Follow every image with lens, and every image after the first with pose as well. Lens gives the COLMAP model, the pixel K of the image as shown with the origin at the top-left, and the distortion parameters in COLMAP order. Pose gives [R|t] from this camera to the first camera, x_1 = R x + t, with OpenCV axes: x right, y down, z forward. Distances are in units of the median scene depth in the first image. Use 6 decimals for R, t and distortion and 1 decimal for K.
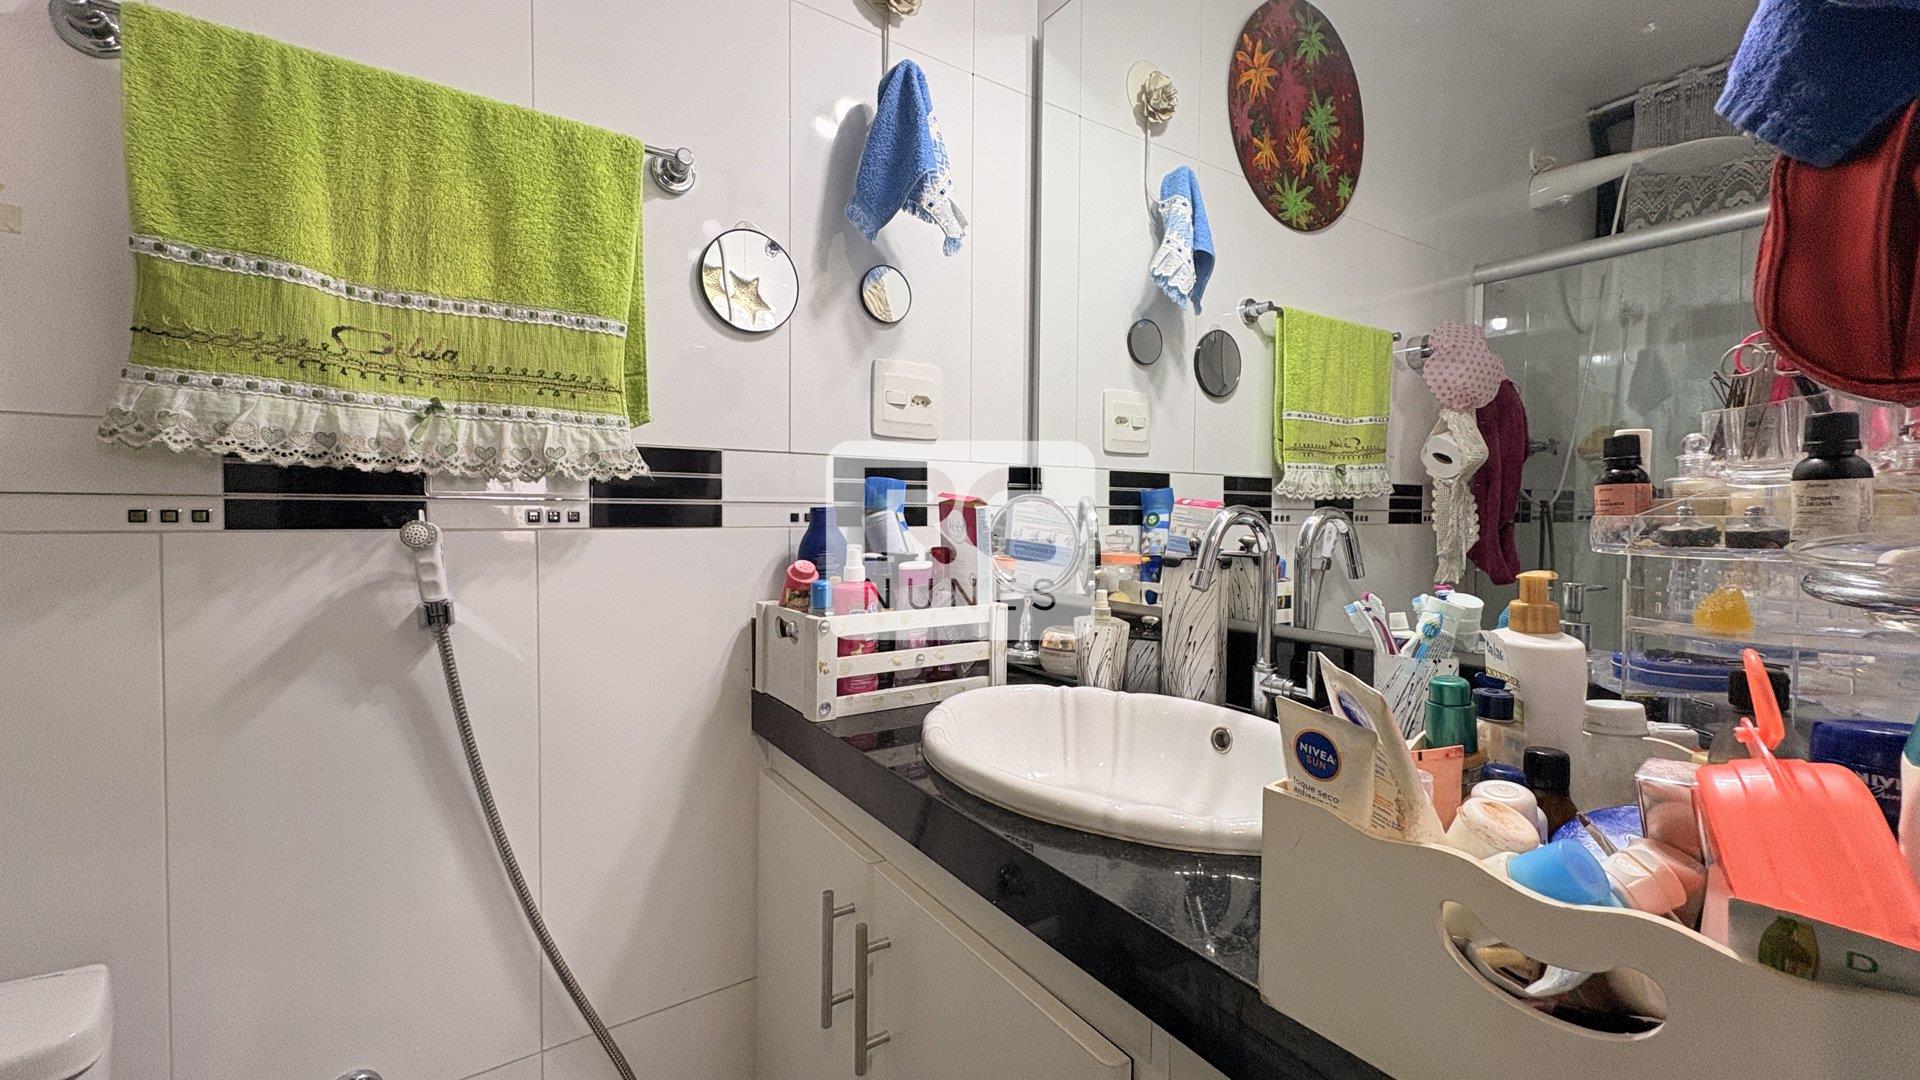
lens RADIAL K [[765.1, 0, 960.6], [0, 765.1, 535.0], [0, 0, 1]] dist [0.001538, 0.000531]
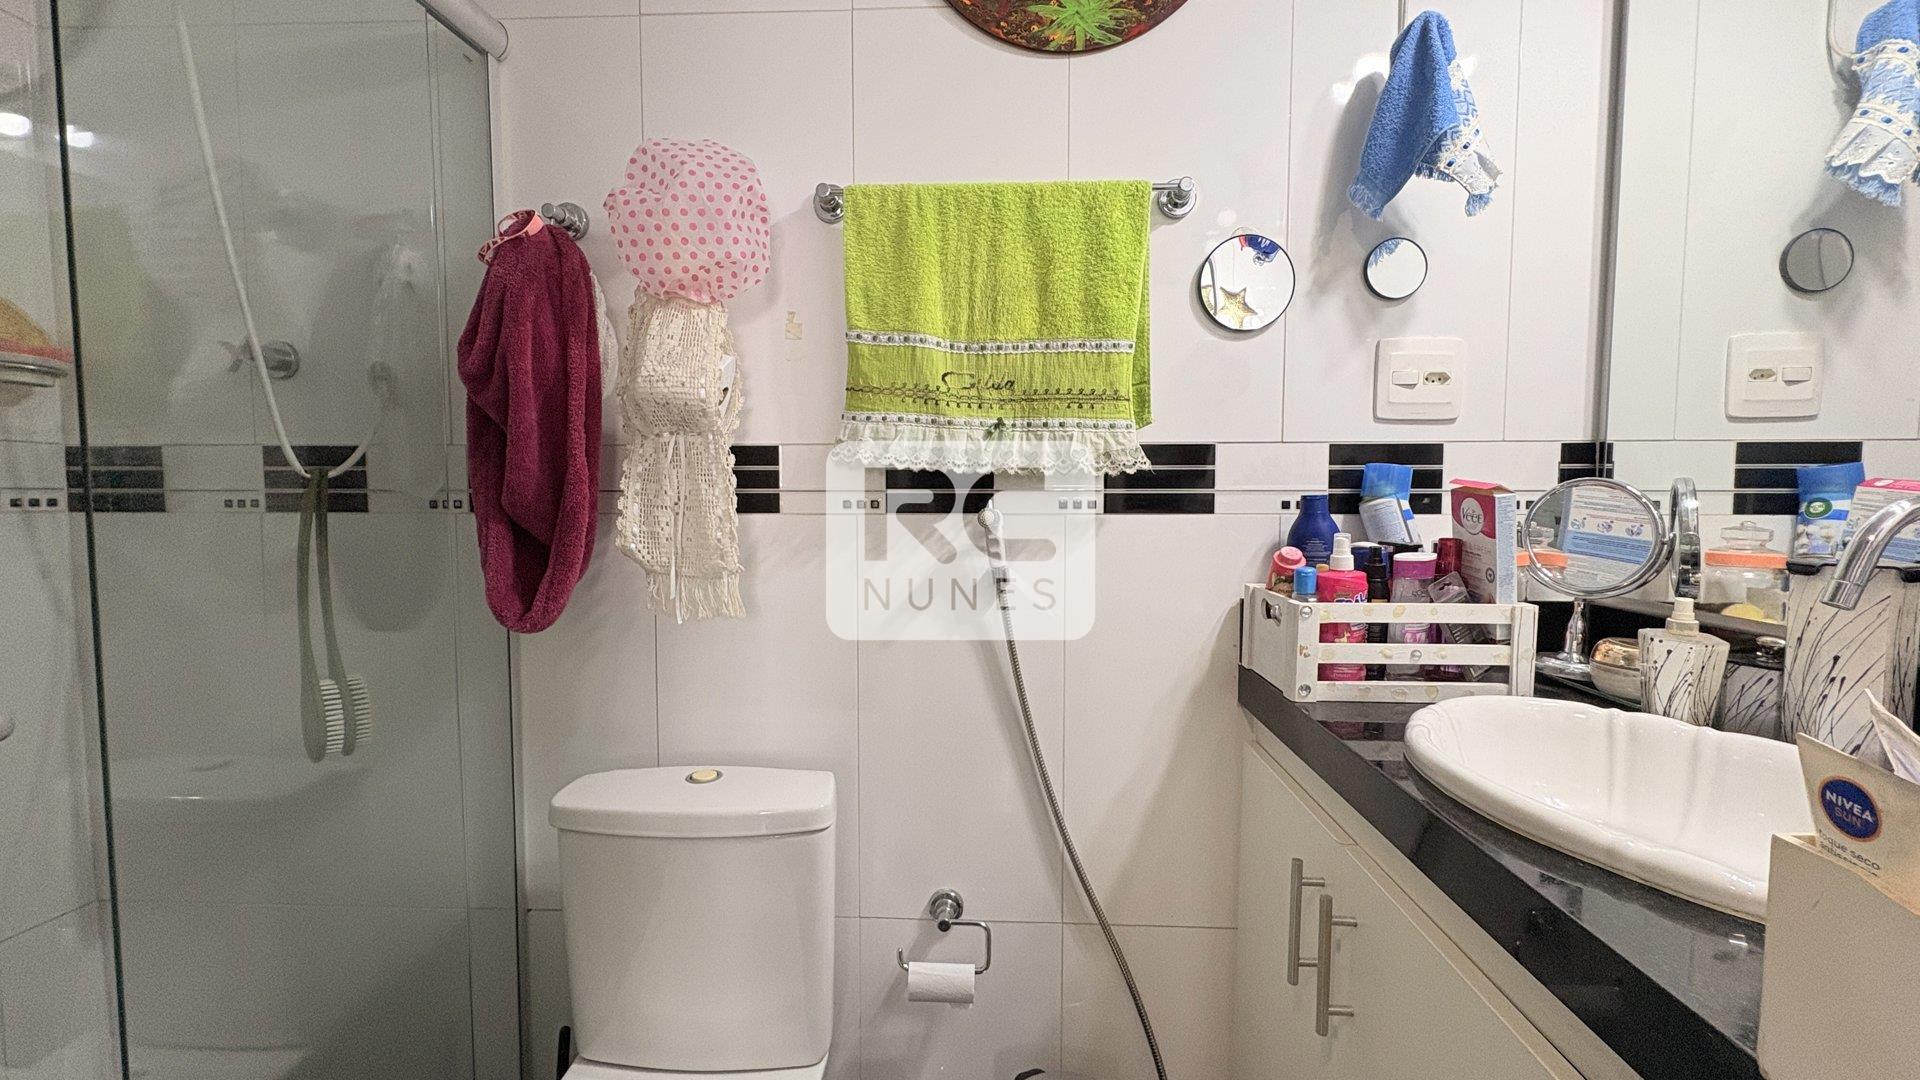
lens RADIAL K [[765.1, 0, 960.6], [0, 765.1, 535.0], [0, 0, 1]] dist [0.001538, 0.000531]
pose [[0.792763, 0.029156, -0.608832, 0.077987], [-0.012256, 0.999416, 0.031901, -0.011464], [0.609407, -0.017828, 0.792657, -0.104469]]
